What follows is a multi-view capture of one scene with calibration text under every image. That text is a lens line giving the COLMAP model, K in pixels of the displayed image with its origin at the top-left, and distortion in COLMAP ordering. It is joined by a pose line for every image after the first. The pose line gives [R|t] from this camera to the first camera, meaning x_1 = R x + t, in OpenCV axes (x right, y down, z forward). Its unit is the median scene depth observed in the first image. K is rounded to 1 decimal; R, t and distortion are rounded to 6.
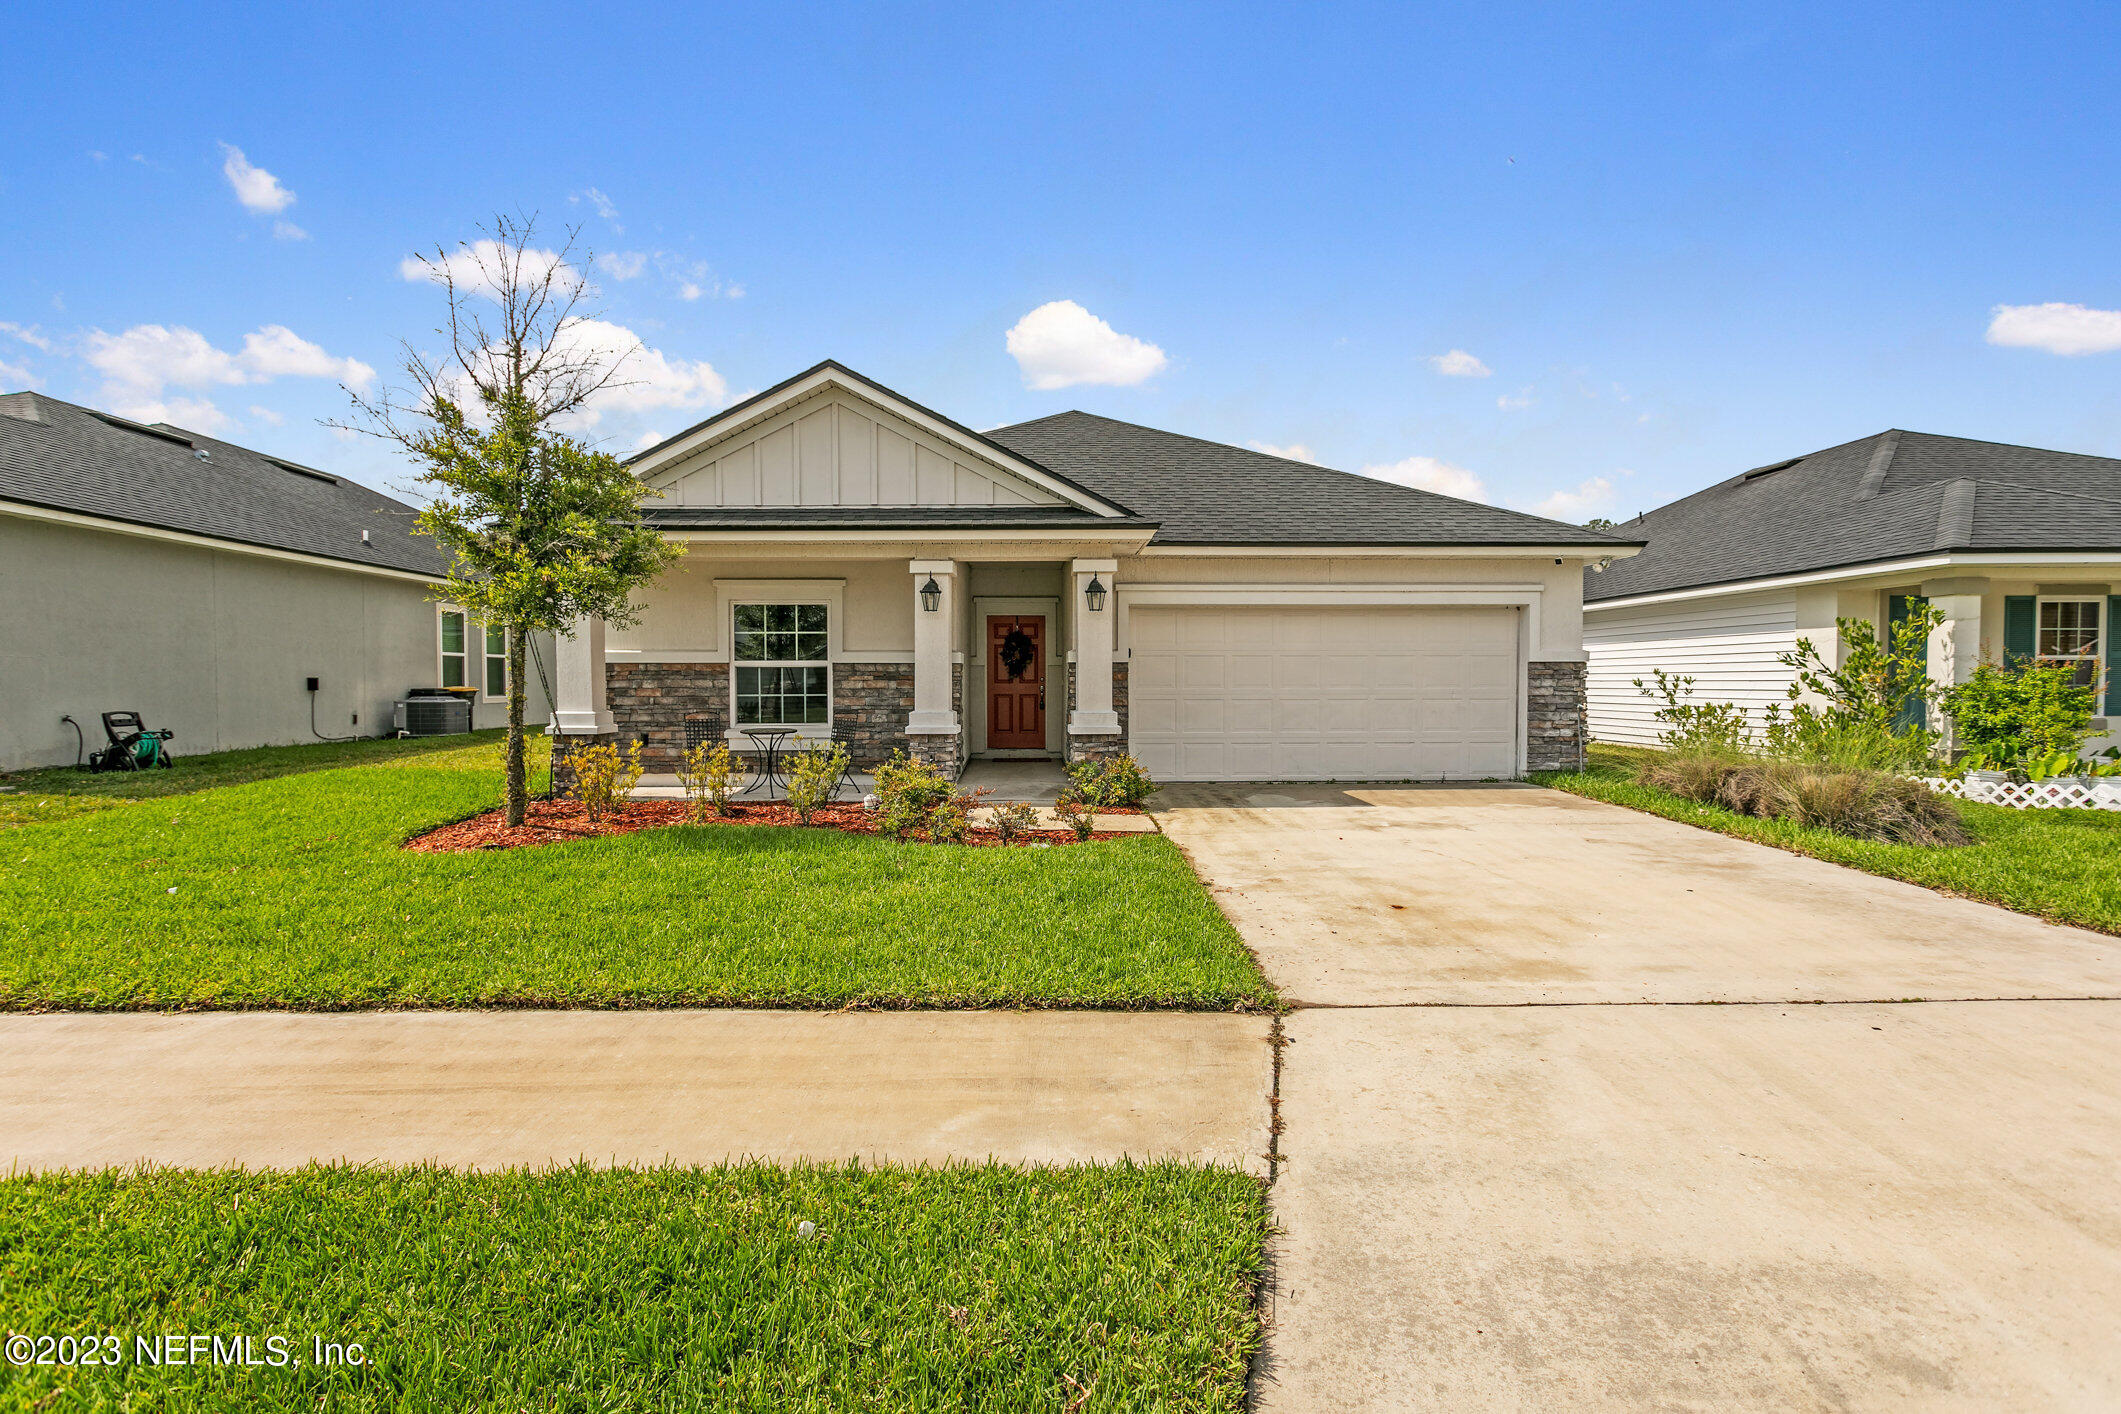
lens RADIAL K [[1013.2, 0, 1054.7], [0, 1013.2, 700.2], [0, 0, 1]] dist [0.002586, 0.001125]
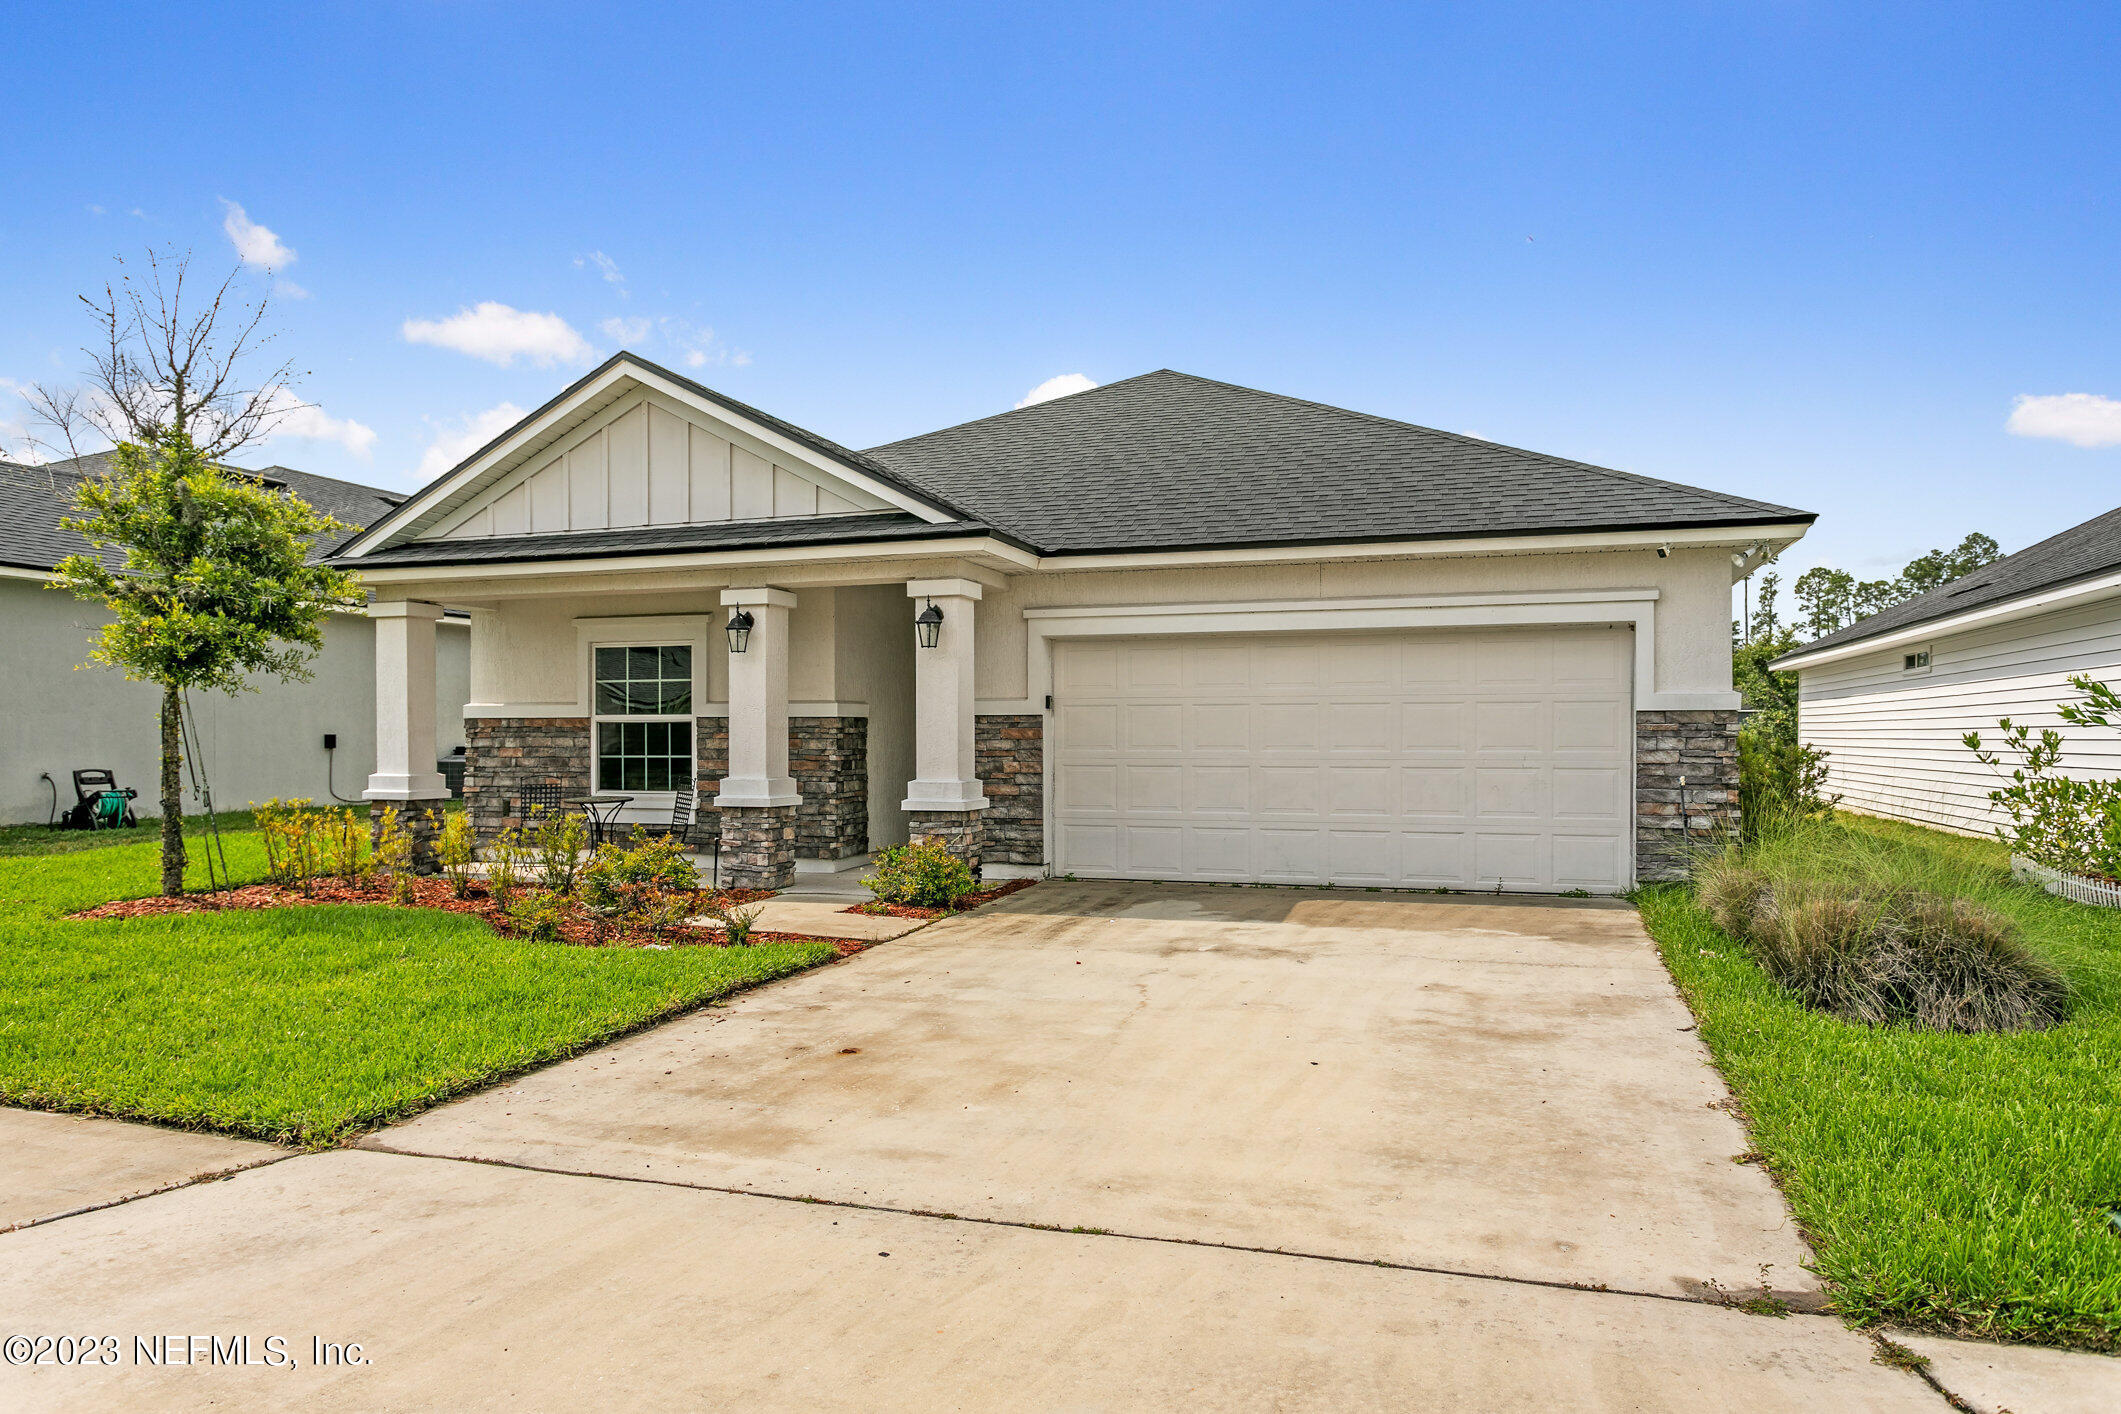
lens RADIAL K [[1388.1, 0, 1056.6], [0, 1388.1, 744.6], [0, 0, 1]] dist [0.002357, 0.000403]
pose [[0.940141, 0.002609, -0.340775, 0.435001], [-0.006706, 0.999919, -0.010843, -0.004706], [0.340719, 0.012479, 0.940082, 0.052614]]
